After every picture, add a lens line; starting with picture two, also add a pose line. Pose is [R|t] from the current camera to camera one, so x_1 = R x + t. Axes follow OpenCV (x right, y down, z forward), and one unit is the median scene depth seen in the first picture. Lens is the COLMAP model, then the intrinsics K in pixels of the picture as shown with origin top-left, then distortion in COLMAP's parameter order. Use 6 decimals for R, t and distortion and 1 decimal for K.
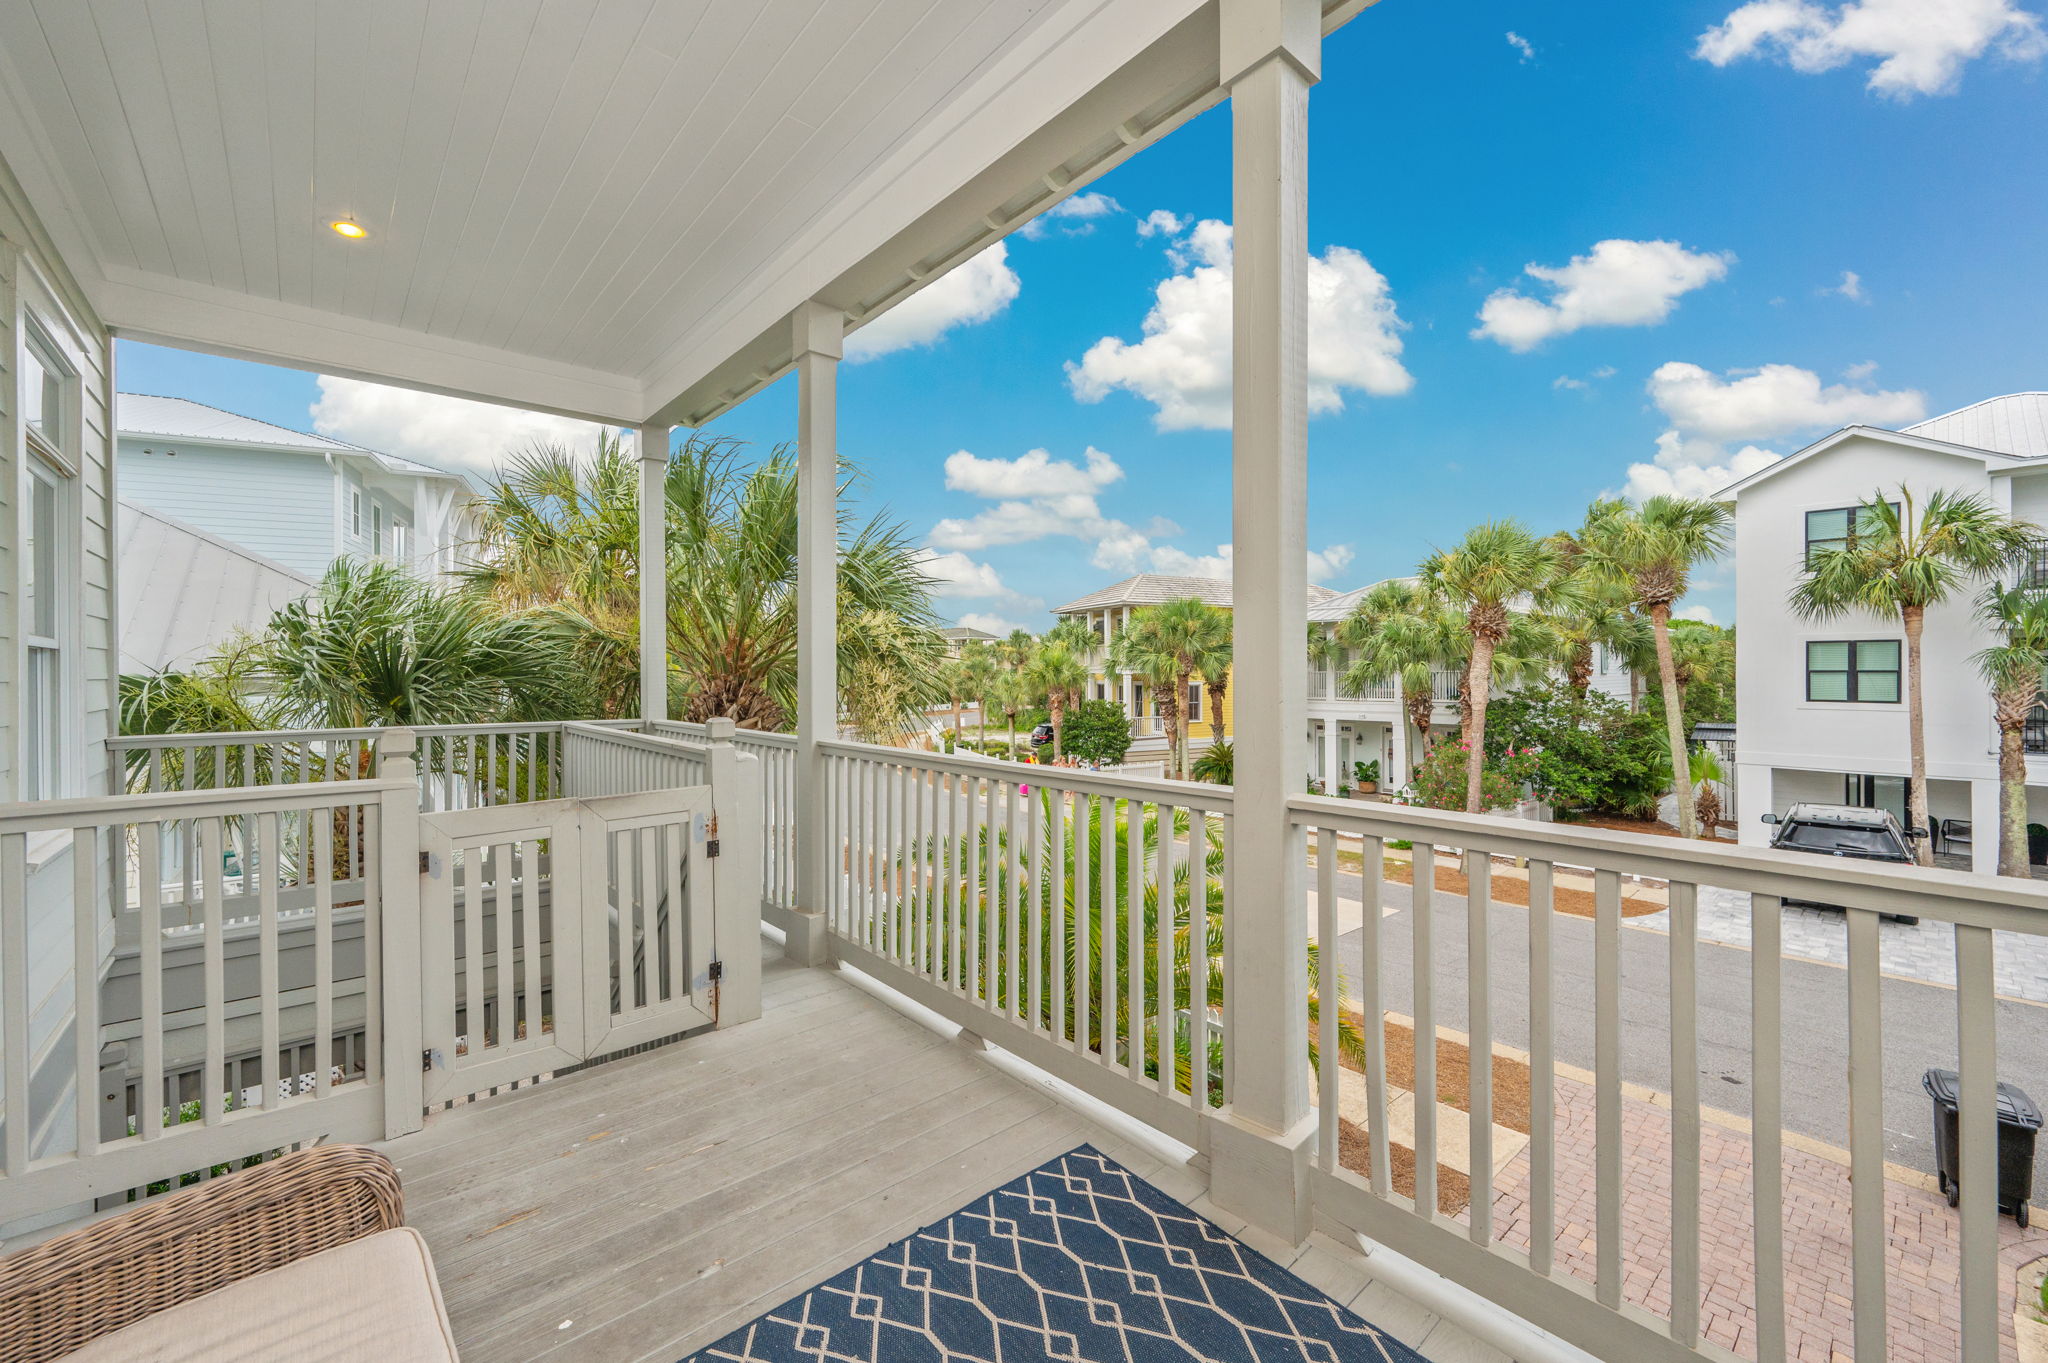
lens RADIAL K [[809.8, 0, 1017.5], [0, 809.8, 674.5], [0, 0, 1]] dist [-0.002759, -0.000292]
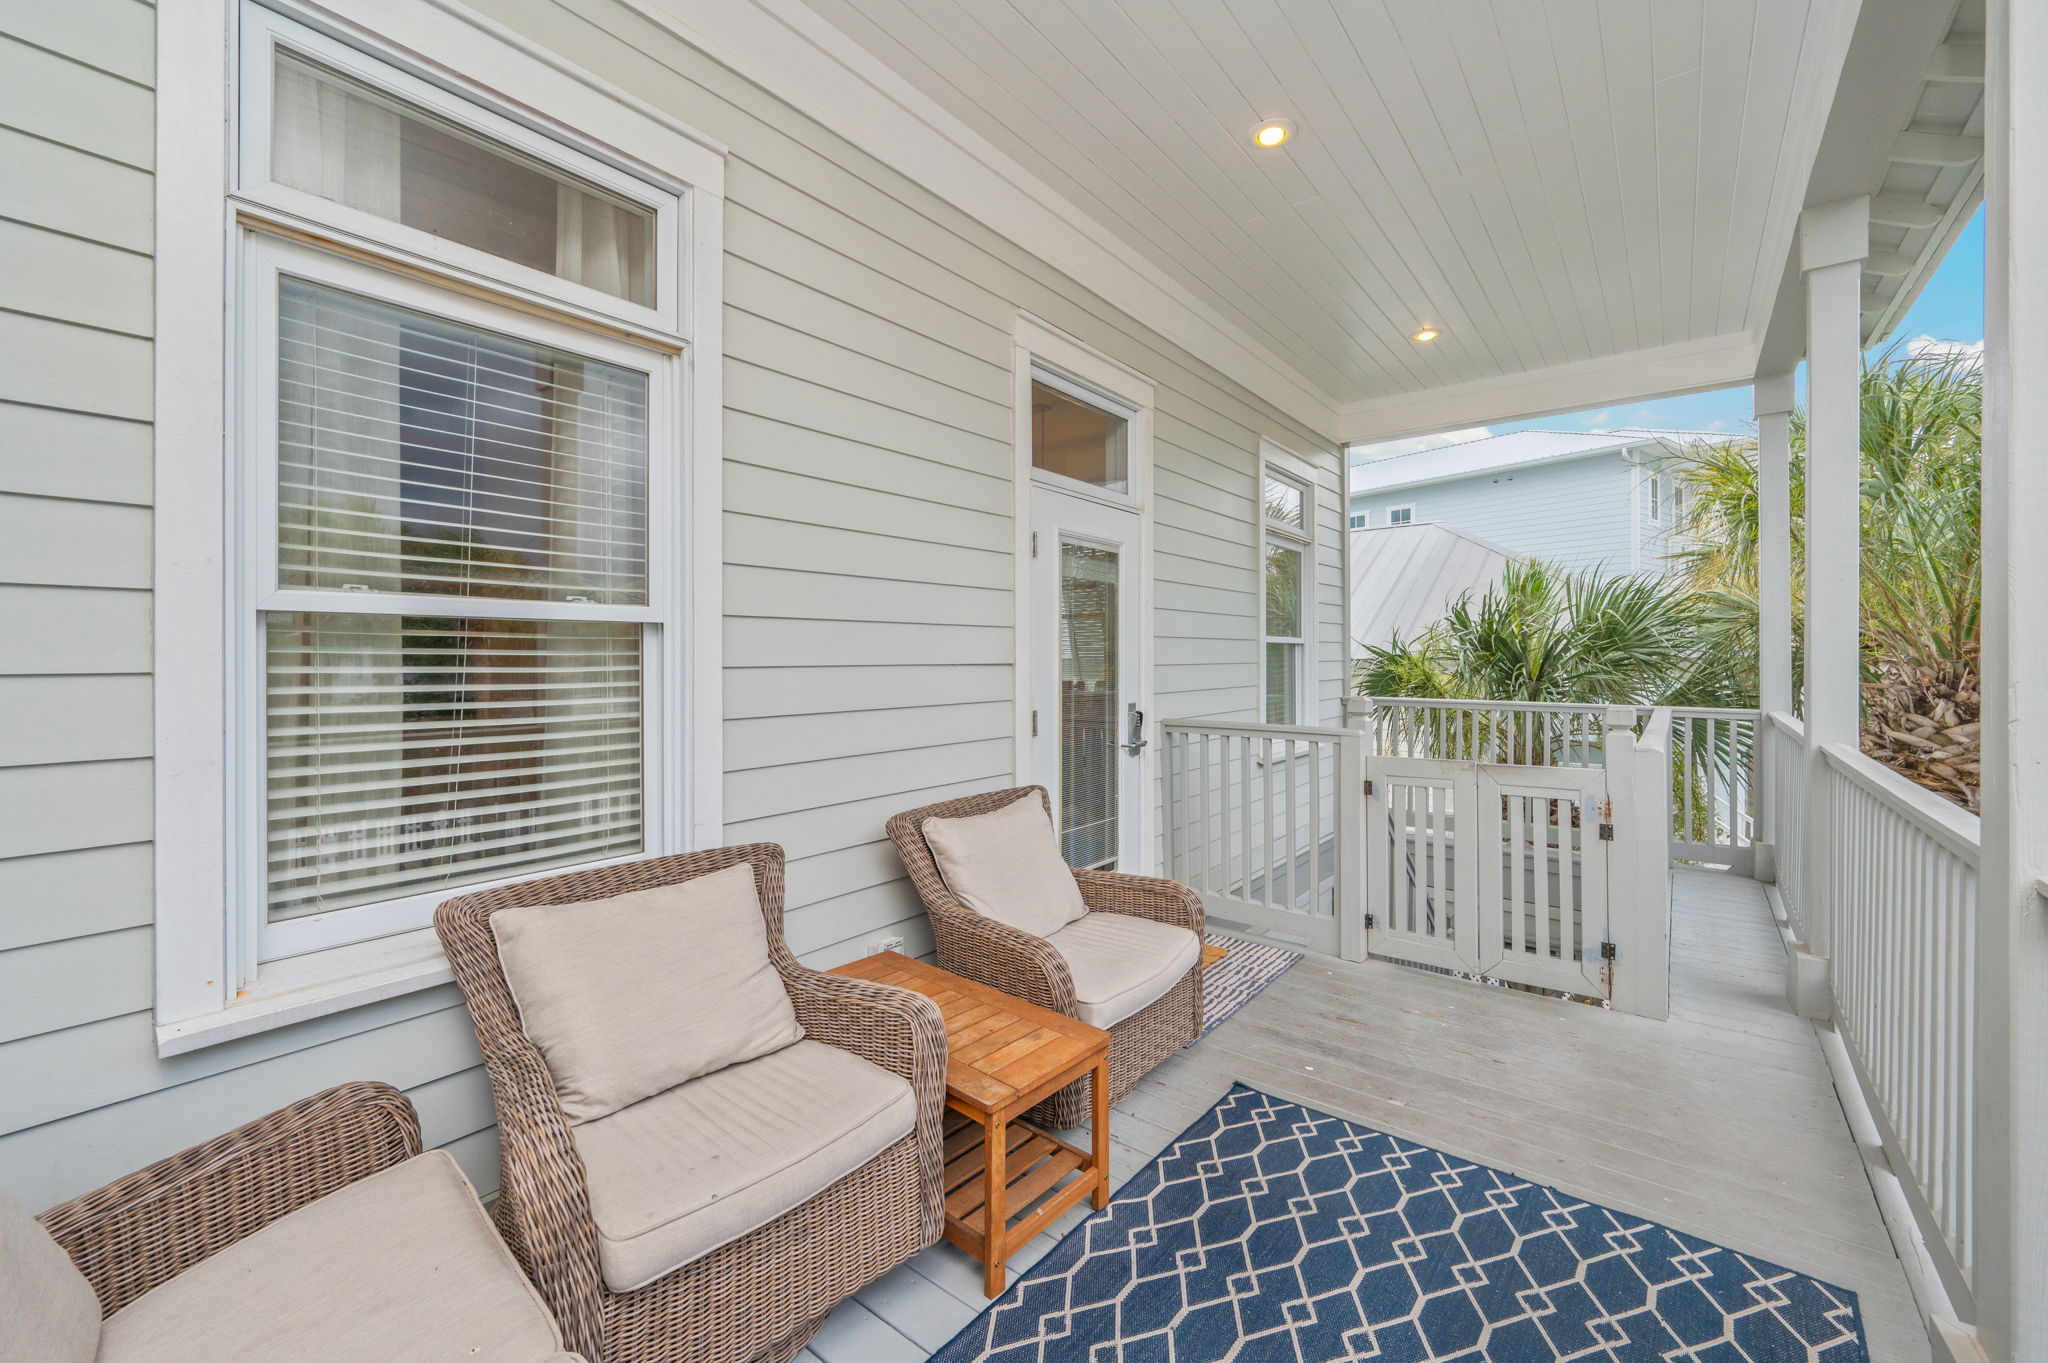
lens RADIAL K [[828.8, 0, 1018.7], [0, 828.8, 657.8], [0, 0, 1]] dist [-0.000276, 0.000135]
pose [[0.185398, 0.004529, -0.982653, 0.105498], [-0.000422, 0.999990, 0.004529, -0.002253], [0.982663, -0.000425, 0.185398, 0.013895]]
